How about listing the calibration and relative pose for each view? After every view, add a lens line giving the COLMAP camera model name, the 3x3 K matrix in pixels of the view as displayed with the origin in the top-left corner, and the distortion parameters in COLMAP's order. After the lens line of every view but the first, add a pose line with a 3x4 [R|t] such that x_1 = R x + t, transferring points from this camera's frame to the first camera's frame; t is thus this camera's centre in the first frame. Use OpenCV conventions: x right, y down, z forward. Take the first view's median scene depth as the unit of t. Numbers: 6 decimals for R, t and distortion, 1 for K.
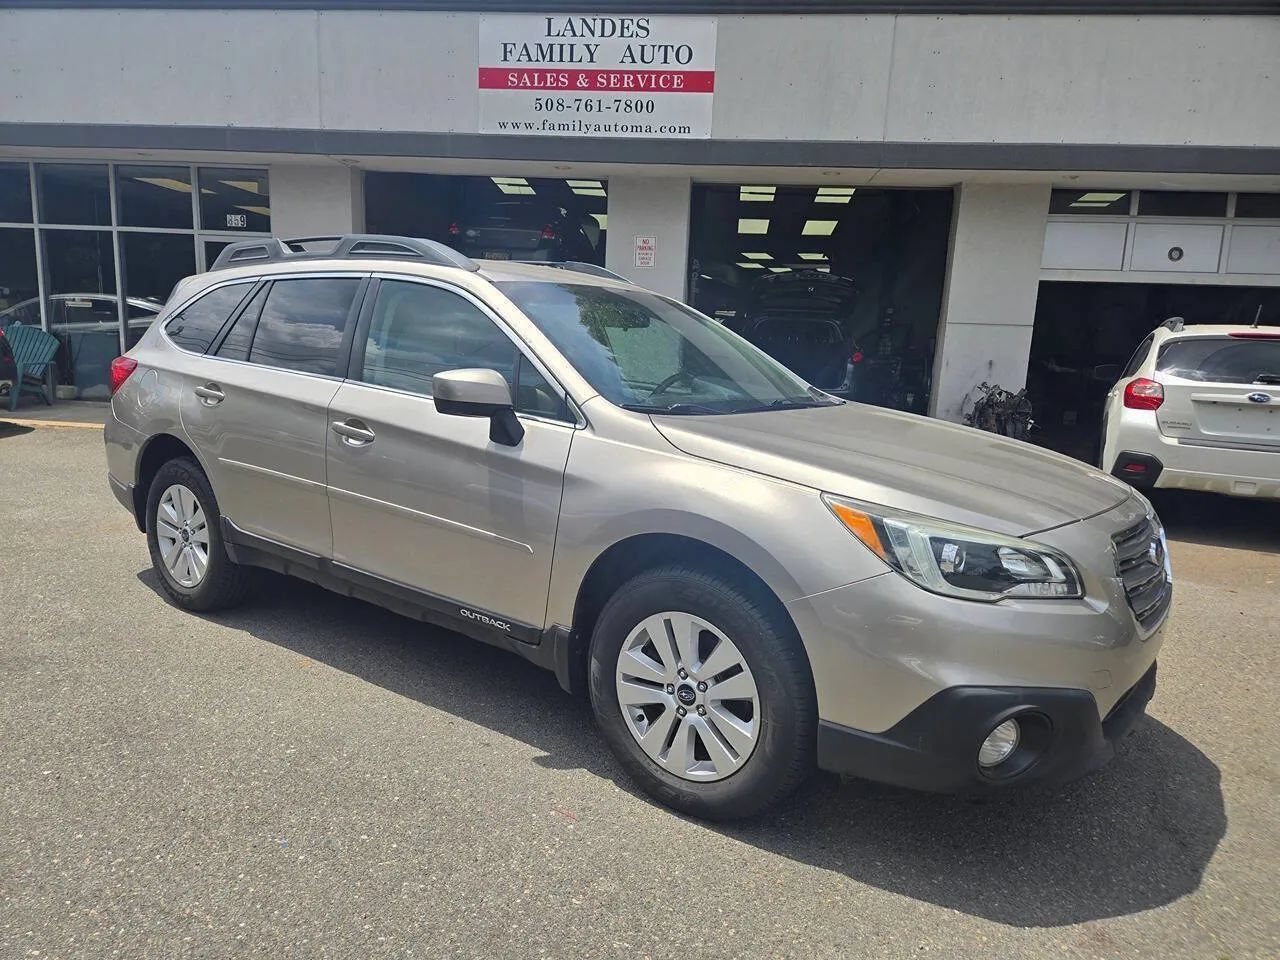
lens RADIAL K [[844.7, 0, 655.5], [0, 844.7, 500.8], [0, 0, 1]] dist [0.061093, -0.049339]
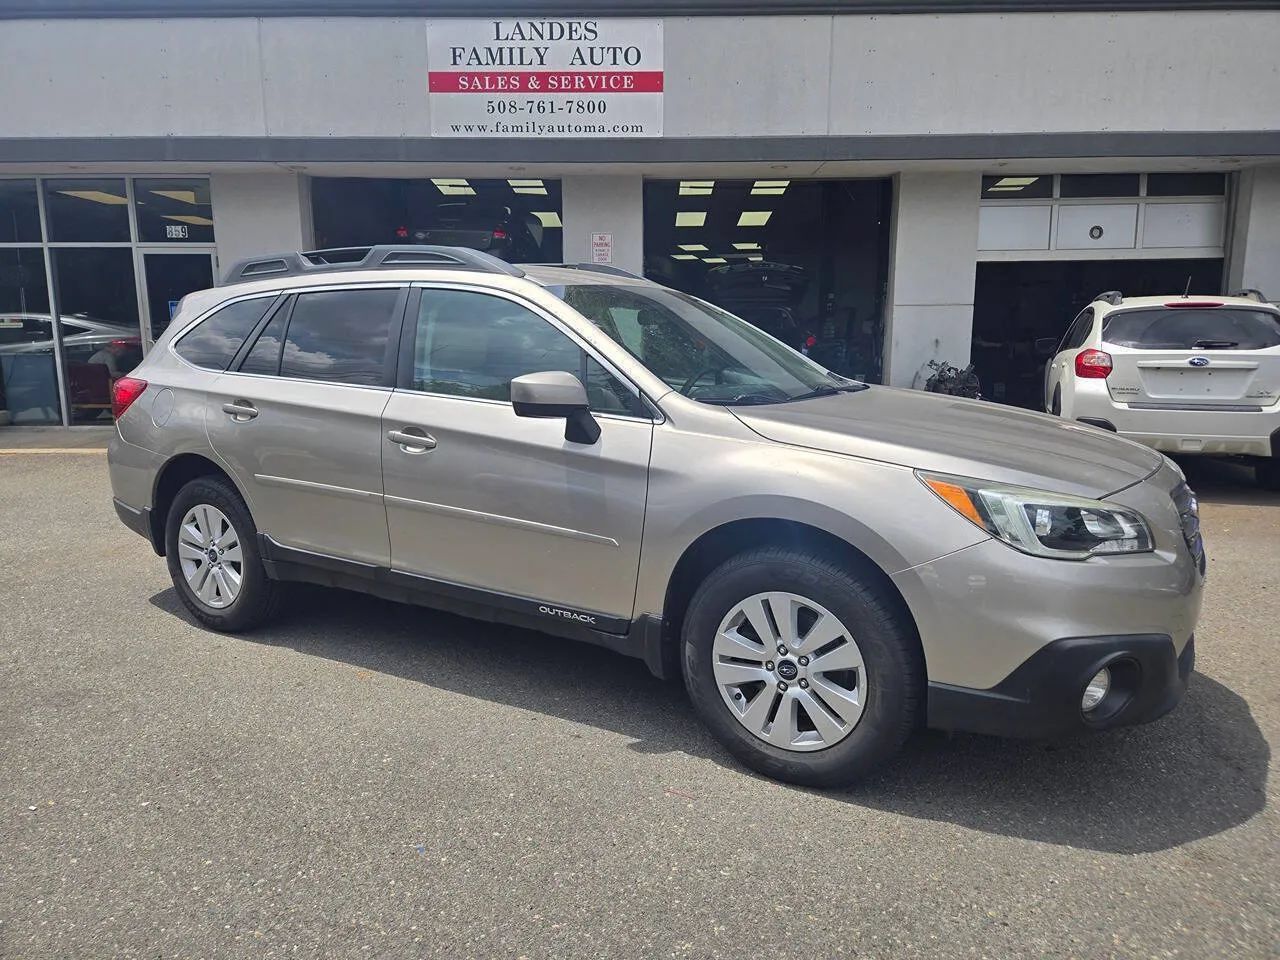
lens RADIAL K [[840.9, 0, 666.4], [0, 840.9, 477.1], [0, 0, 1]] dist [0.061436, -0.048071]
pose [[0.993904, -0.061964, 0.091189, -0.124685], [0.063494, 0.997884, -0.013969, -0.002990], [-0.090131, 0.019674, 0.995736, -0.022435]]
